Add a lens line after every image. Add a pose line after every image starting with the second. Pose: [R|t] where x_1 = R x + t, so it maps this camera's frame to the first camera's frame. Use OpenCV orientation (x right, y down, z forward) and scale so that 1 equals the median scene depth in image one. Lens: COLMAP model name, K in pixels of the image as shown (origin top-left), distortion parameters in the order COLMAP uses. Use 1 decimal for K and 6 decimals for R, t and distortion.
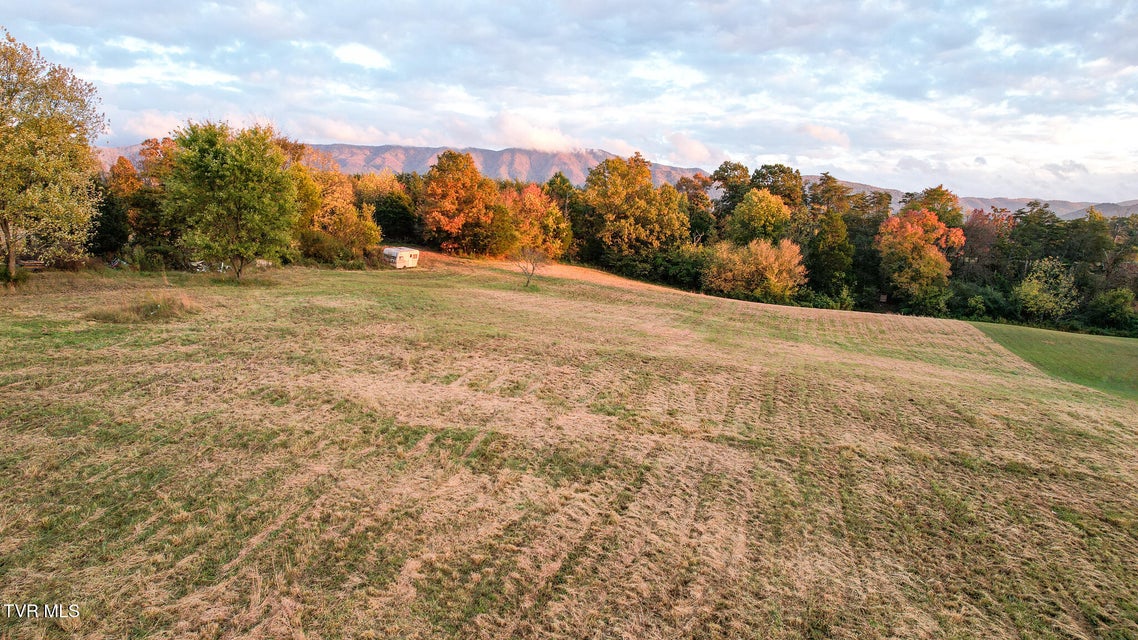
lens RADIAL K [[726.5, 0, 573.6], [0, 726.5, 314.2], [0, 0, 1]] dist [-0.066082, 0.055955]
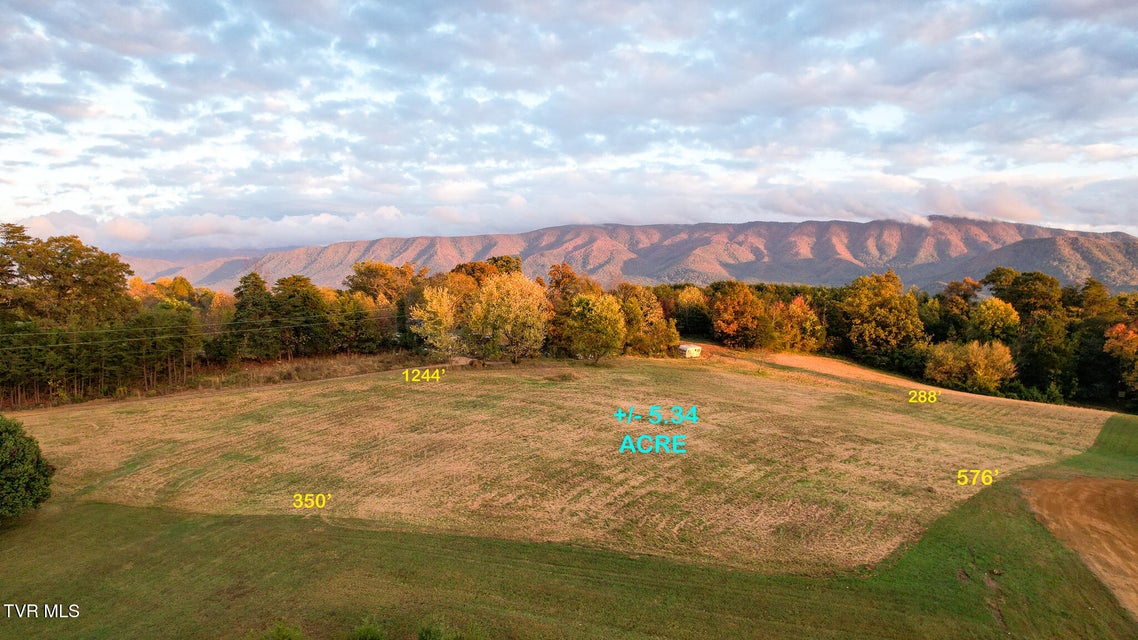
lens RADIAL K [[726.5, 0, 568.7], [0, 726.5, 318.8], [0, 0, 1]] dist [-0.066082, 0.055955]
pose [[0.880345, 0.011864, -0.474185, 0.212016], [-0.056109, 0.995273, -0.079269, -0.002836], [0.471003, 0.096391, 0.876850, -0.415227]]
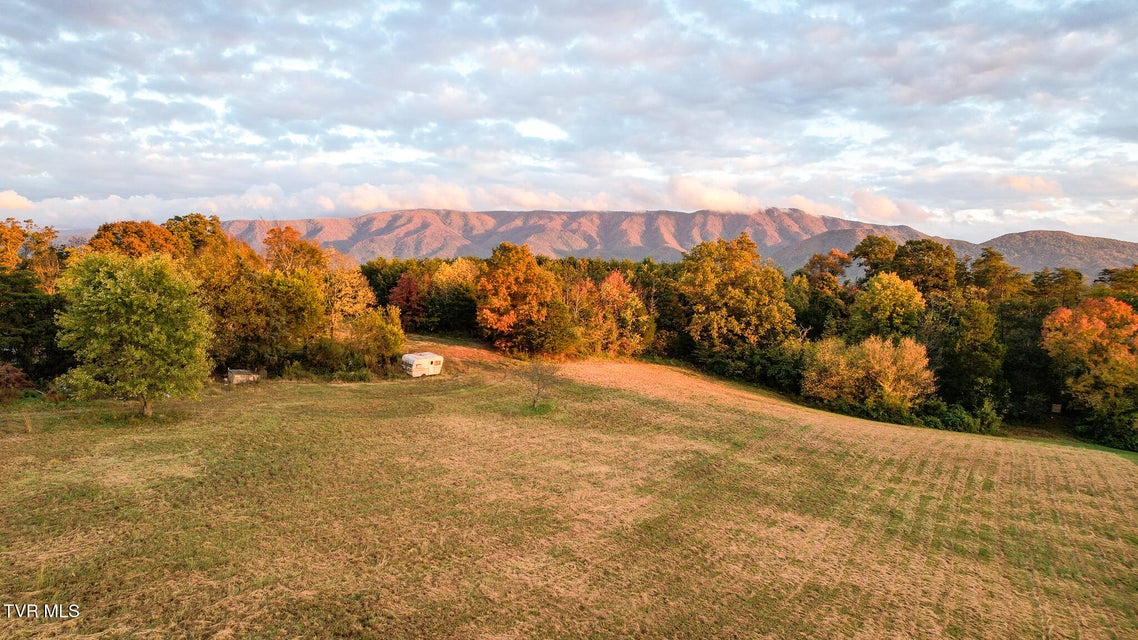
lens RADIAL K [[726.5, 0, 569.2], [0, 726.5, 314.8], [0, 0, 1]] dist [-0.066082, 0.055955]
pose [[0.963892, 0.006538, -0.266215, 0.131966], [-0.028057, 0.996628, -0.077111, -0.052601], [0.264813, 0.081795, 0.960824, 0.106885]]
